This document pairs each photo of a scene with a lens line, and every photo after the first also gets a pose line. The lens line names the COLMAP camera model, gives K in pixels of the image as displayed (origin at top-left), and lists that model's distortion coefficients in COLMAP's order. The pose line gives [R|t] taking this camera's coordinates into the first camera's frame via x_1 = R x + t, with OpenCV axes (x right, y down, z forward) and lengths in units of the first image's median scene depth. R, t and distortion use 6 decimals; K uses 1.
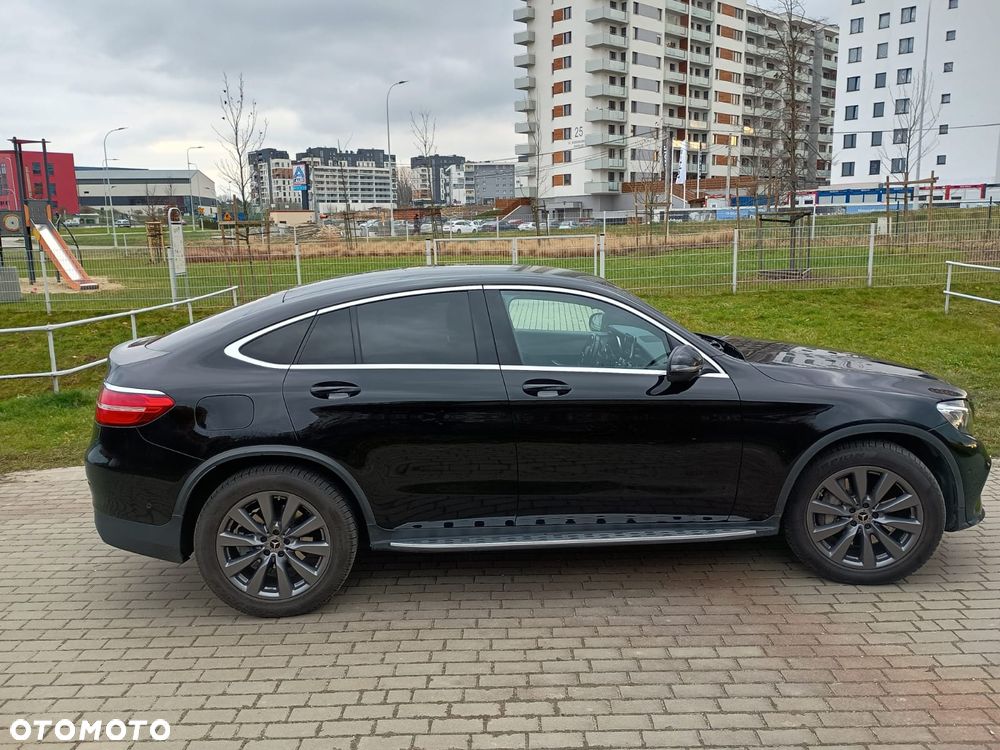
lens RADIAL K [[828.1, 0, 504.1], [0, 828.1, 374.5], [0, 0, 1]] dist [0.063189, -0.068923]
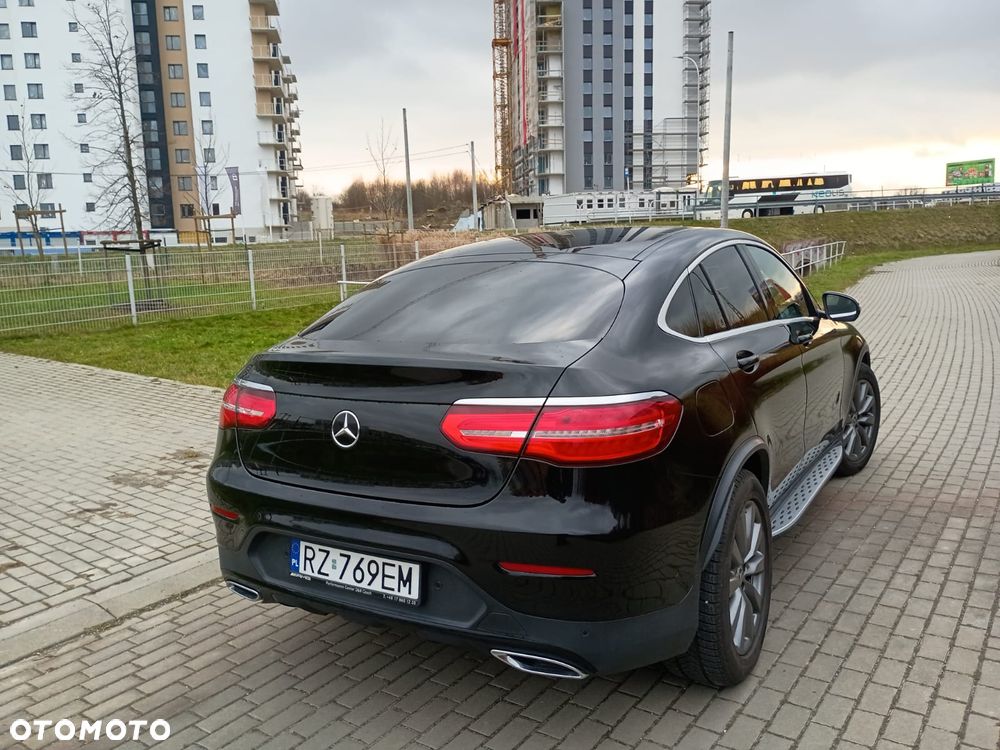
lens RADIAL K [[825.9, 0, 487.9], [0, 825.9, 360.7], [0, 0, 1]] dist [0.065447, -0.076211]
pose [[0.575833, -0.105013, 0.810795, -1.039171], [0.164268, 0.986353, 0.011087, -0.032655], [-0.800894, 0.126803, 0.585226, 0.754773]]
